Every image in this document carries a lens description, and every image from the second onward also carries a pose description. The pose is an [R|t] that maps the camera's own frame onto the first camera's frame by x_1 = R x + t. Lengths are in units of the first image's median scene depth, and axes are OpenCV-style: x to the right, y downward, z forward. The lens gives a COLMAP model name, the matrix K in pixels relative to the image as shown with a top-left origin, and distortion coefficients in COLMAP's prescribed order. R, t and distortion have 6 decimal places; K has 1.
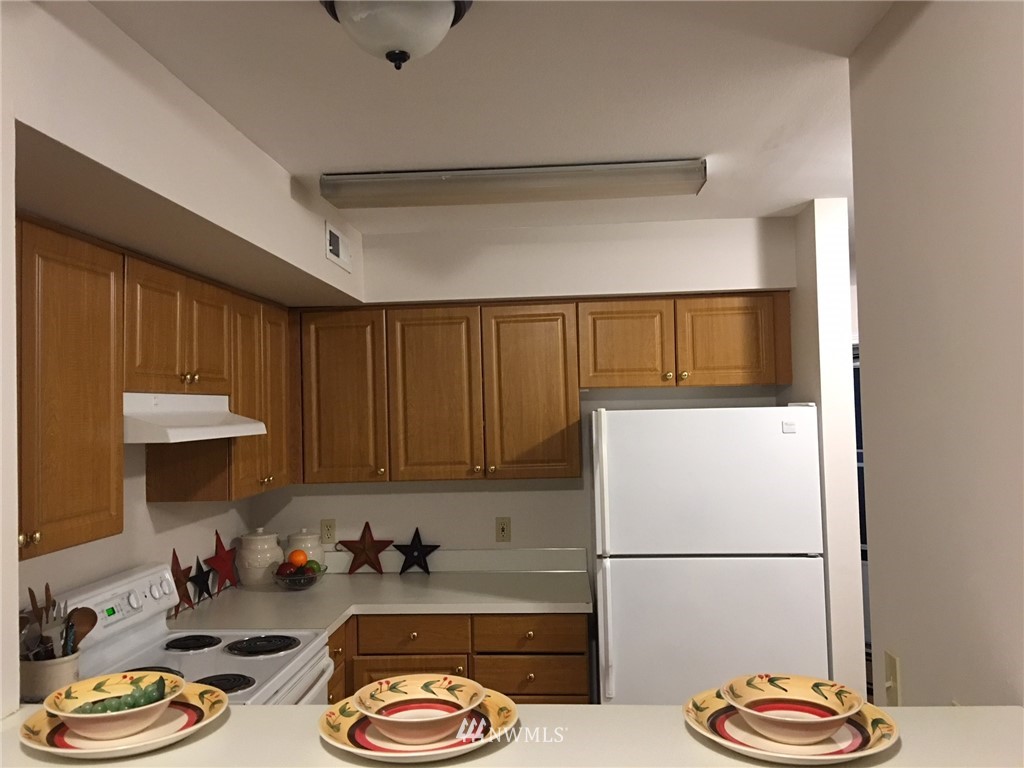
lens RADIAL K [[867.1, 0, 512.0], [0, 867.1, 384.0], [0, 0, 1]] dist [0.100606, -0.116054]
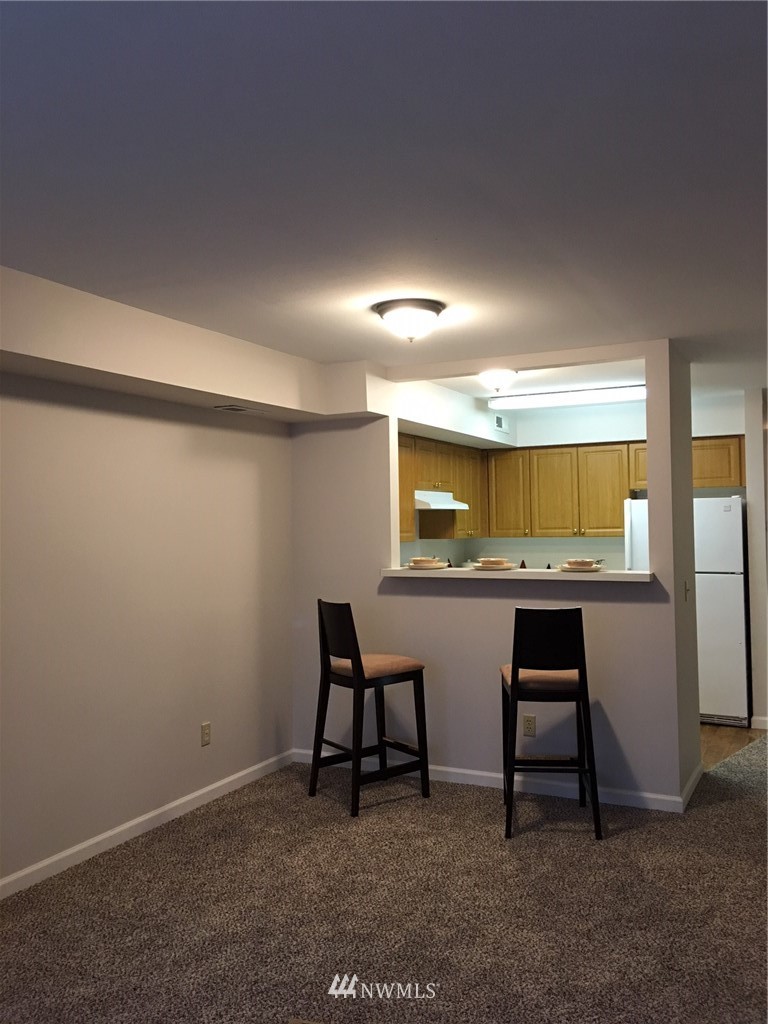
lens RADIAL K [[867.1, 0, 384.0], [0, 867.1, 512.0], [0, 0, 1]] dist [0.100606, -0.116054]
pose [[0.921227, 0.006343, -0.388973, 0.325840], [0.001570, 0.999798, 0.020024, 0.015911], [0.389021, -0.019057, 0.921032, -0.962192]]
